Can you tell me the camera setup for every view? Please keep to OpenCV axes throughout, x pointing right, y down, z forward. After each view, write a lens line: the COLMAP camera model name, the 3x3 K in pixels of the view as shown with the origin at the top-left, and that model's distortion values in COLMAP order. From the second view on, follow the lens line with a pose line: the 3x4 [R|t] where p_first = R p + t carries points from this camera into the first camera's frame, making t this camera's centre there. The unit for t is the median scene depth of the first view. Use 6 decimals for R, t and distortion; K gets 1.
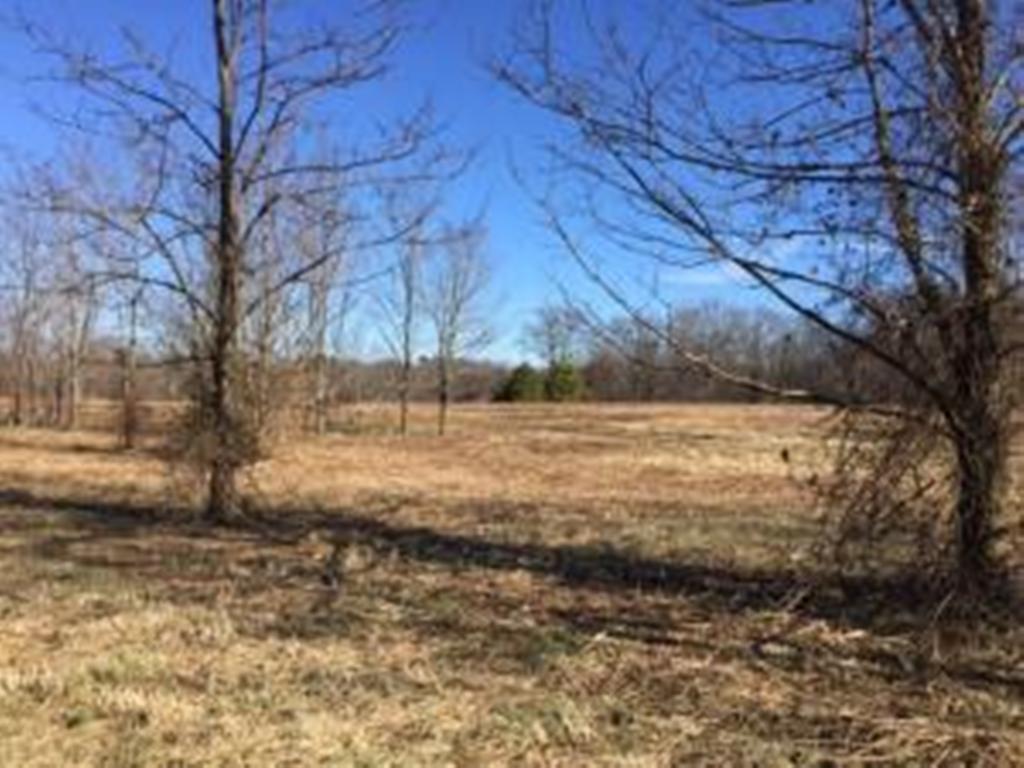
lens RADIAL K [[877.8, 0, 499.1], [0, 877.8, 365.2], [0, 0, 1]] dist [0.081934, -0.104817]
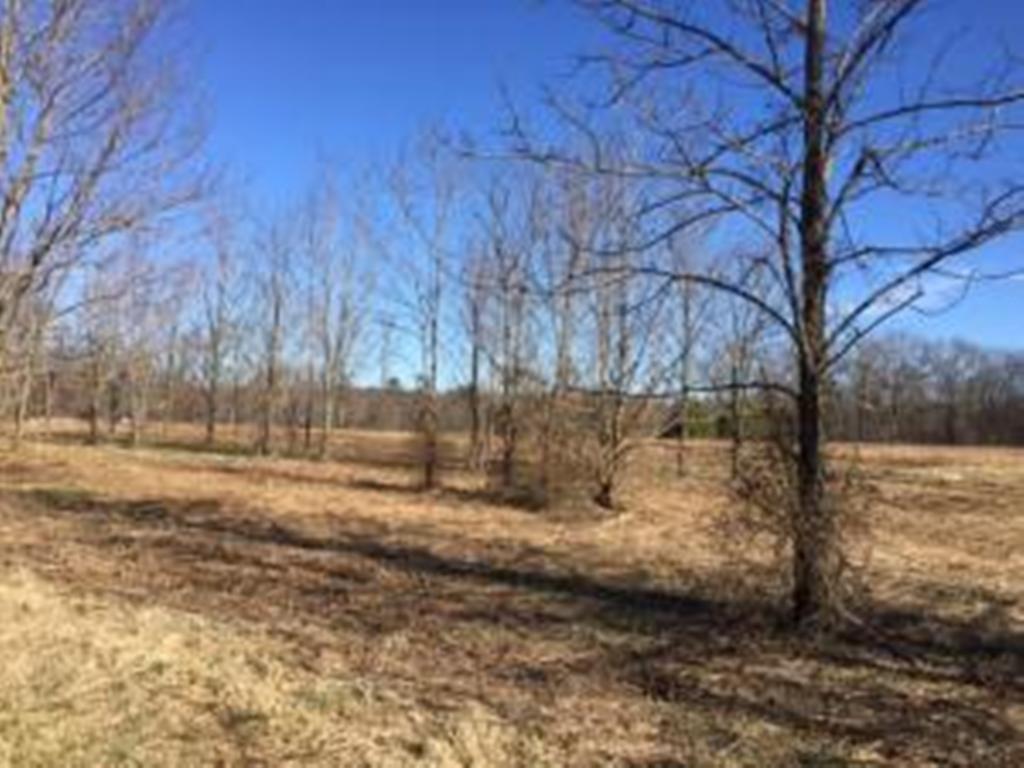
lens RADIAL K [[877.8, 0, 499.1], [0, 877.8, 365.2], [0, 0, 1]] dist [0.081934, -0.104817]
pose [[0.988718, 0.008897, -0.149523, -0.167439], [-0.014318, 0.999277, -0.035218, 0.001347], [0.149102, 0.036961, 0.988131, 0.107949]]
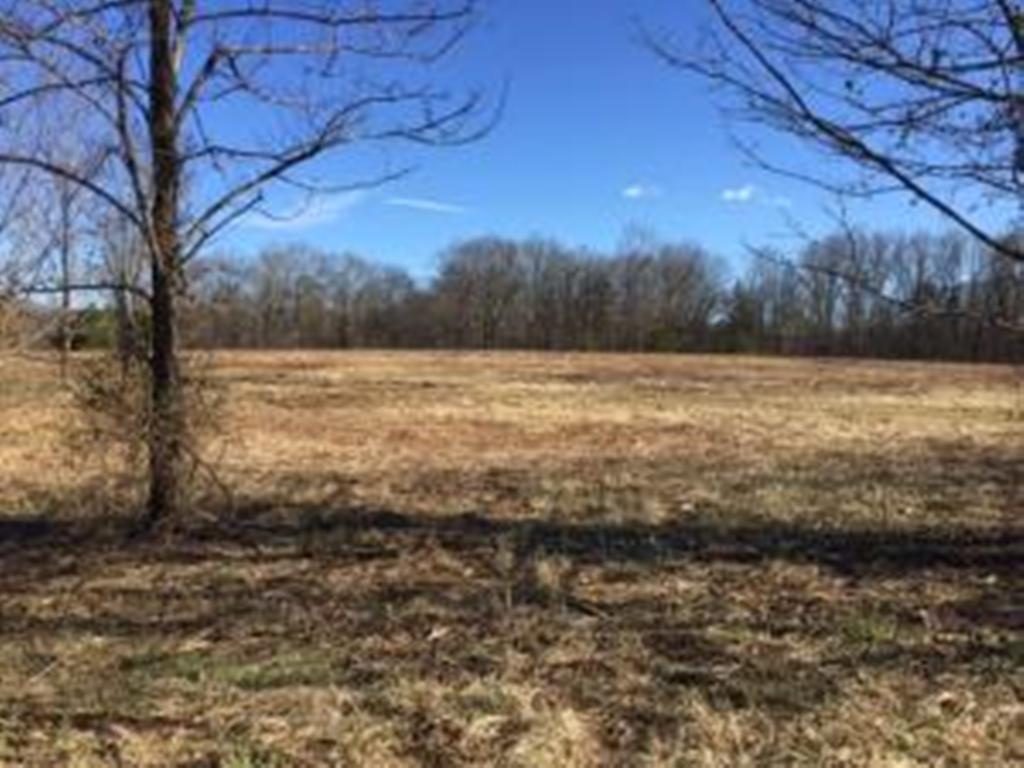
lens RADIAL K [[877.8, 0, 499.1], [0, 877.8, 365.2], [0, 0, 1]] dist [0.081934, -0.104817]
pose [[0.881201, -0.016555, 0.472453, -0.151363], [-0.012376, 0.998236, 0.058061, 0.003122], [-0.472580, -0.057010, 0.879442, 0.111026]]
